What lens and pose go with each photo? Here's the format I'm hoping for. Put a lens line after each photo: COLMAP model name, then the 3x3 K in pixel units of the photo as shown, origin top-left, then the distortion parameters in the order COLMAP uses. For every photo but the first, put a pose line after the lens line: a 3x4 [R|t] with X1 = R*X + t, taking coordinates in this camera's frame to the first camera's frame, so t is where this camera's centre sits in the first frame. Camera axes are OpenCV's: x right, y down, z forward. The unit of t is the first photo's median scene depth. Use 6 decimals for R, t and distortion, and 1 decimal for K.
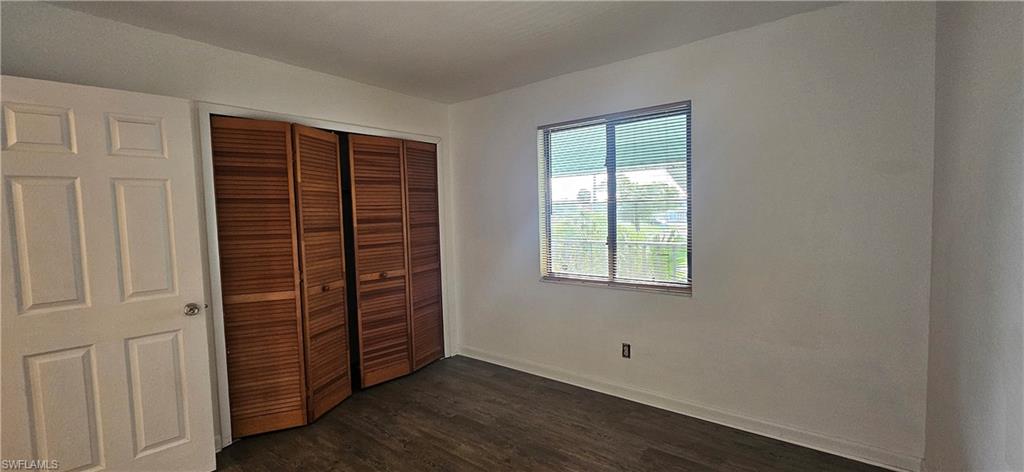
lens RADIAL K [[418.9, 0, 512.0], [0, 418.9, 236.0], [0, 0, 1]] dist [0.000452, 0.000145]
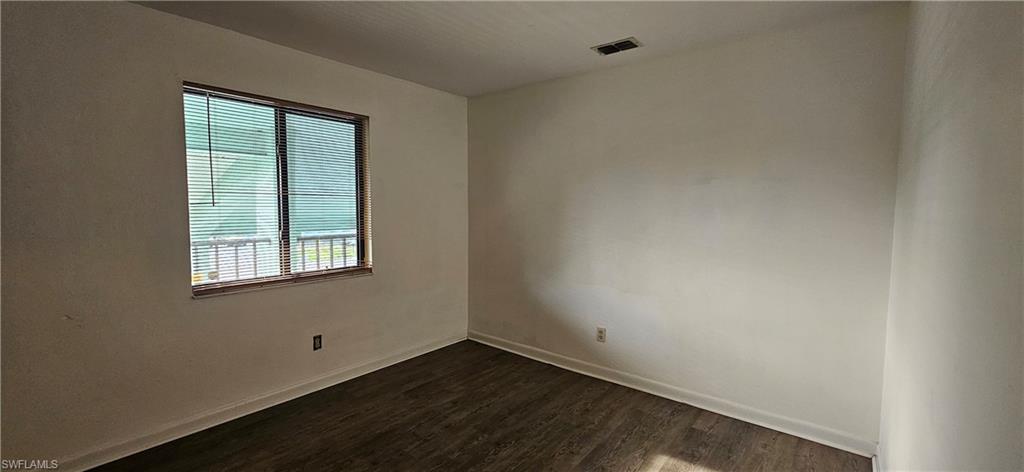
lens RADIAL K [[418.9, 0, 512.0], [0, 418.9, 236.0], [0, 0, 1]] dist [0.000452, 0.000145]
pose [[0.006301, -0.041887, 0.999102, -0.721038], [0.057211, 0.997501, 0.041459, 0.002489], [-0.998342, 0.056898, 0.008682, 0.506096]]
